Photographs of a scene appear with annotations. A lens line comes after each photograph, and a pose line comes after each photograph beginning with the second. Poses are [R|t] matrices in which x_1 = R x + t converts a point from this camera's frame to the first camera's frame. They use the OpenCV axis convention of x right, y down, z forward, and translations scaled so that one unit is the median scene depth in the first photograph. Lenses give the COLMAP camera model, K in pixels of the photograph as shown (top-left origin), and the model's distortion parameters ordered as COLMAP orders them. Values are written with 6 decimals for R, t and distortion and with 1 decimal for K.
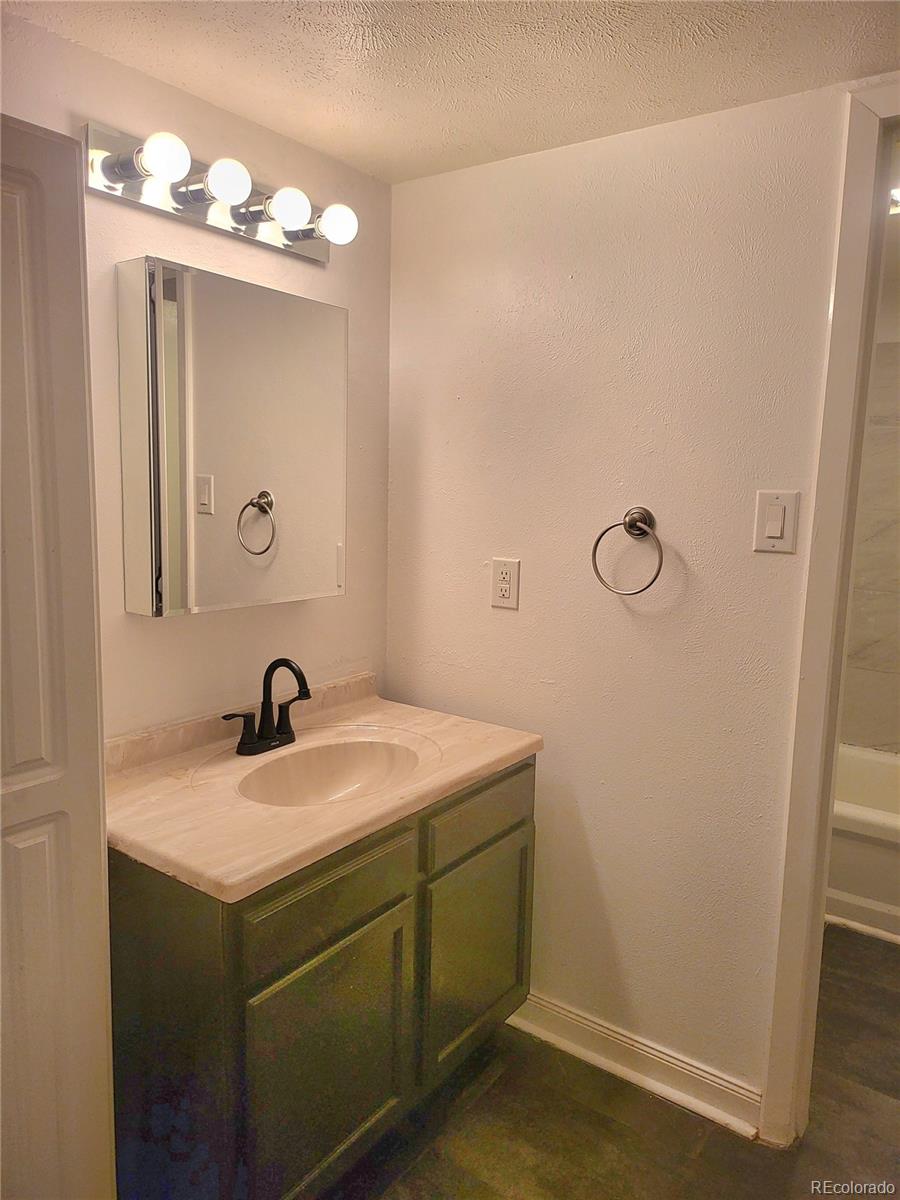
lens RADIAL K [[840.5, 0, 450.0], [0, 840.5, 600.0], [0, 0, 1]] dist [0.090105, -0.112280]
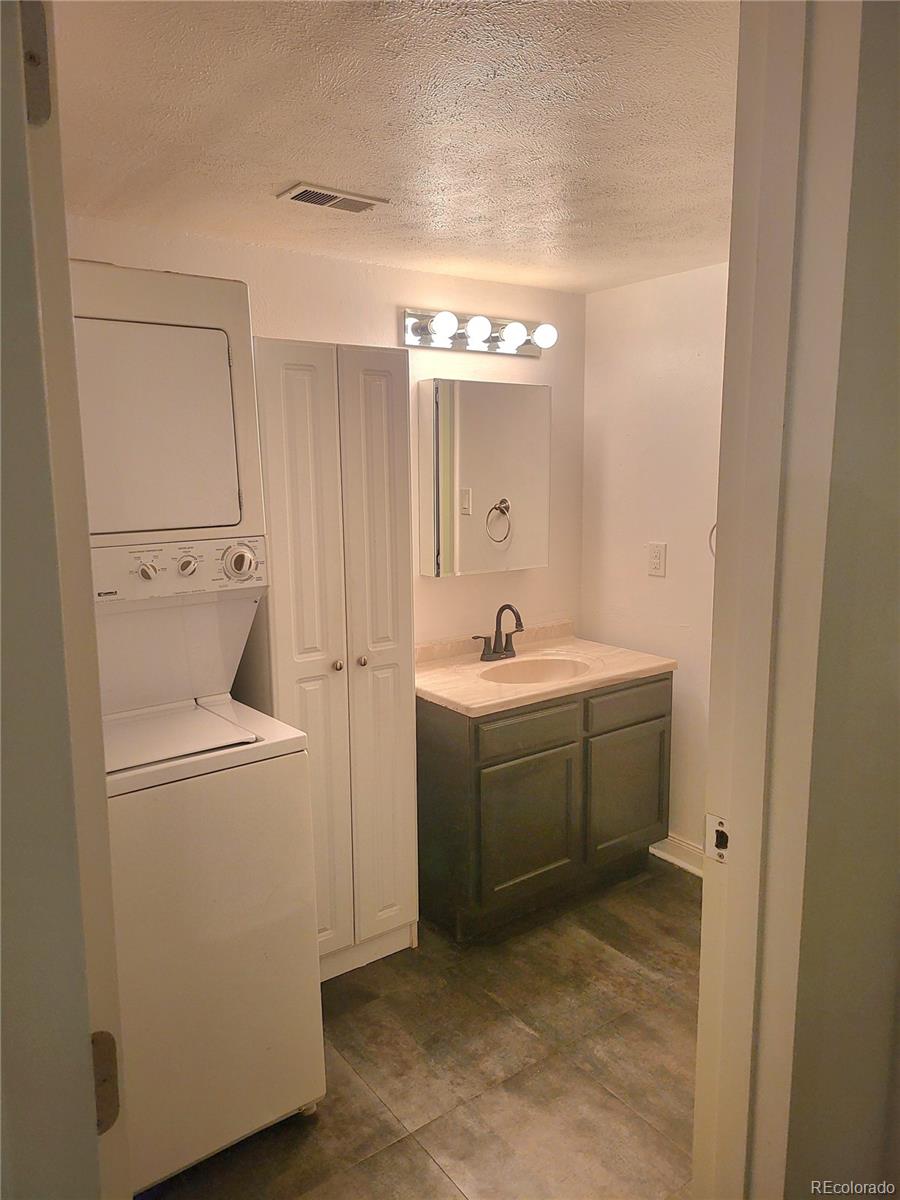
lens RADIAL K [[848.2, 0, 451.7], [0, 848.2, 616.0], [0, 0, 1]] dist [0.051239, -0.003559]
pose [[0.954083, 0.016321, -0.299096, 0.201941], [-0.007767, 0.999527, 0.029766, 0.045280], [0.299440, -0.026076, 0.953759, -0.640434]]
